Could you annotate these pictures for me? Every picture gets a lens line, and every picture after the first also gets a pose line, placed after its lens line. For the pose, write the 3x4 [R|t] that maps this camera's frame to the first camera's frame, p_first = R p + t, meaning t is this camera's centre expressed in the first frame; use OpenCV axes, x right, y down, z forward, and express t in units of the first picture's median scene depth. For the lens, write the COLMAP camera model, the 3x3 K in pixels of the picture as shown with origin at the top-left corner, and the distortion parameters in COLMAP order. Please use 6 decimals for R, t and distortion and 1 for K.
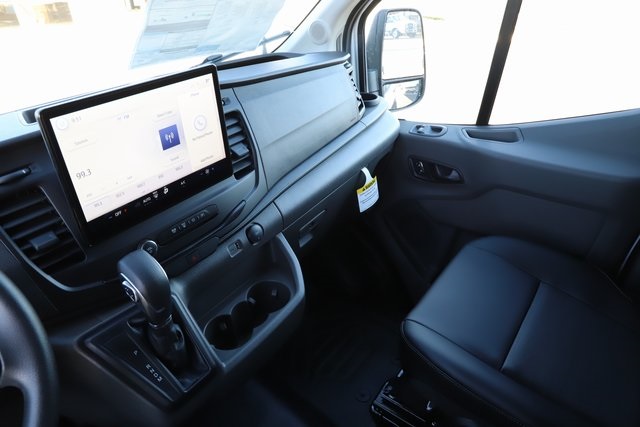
lens RADIAL K [[432.8, 0, 320.8], [0, 432.8, 212.8], [0, 0, 1]] dist [-0.003295, -0.000248]
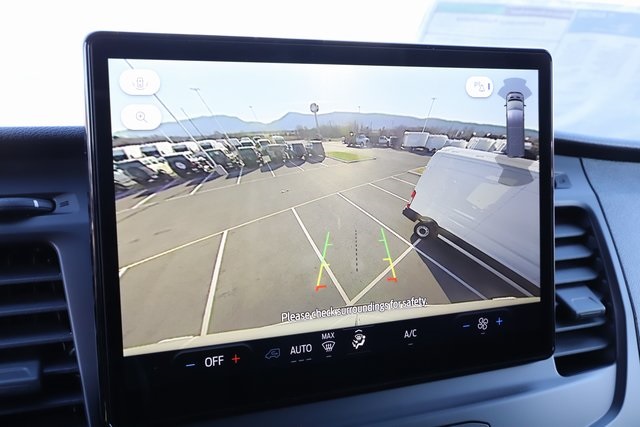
lens RADIAL K [[774.7, 0, 319.1], [0, 774.7, 212.9], [0, 0, 1]] dist [-0.035068, 0.000000]
pose [[0.875726, 0.055344, -0.479625, -0.072268], [-0.240527, 0.911366, -0.334005, 0.058759], [0.418629, 0.407860, 0.811418, 0.347780]]
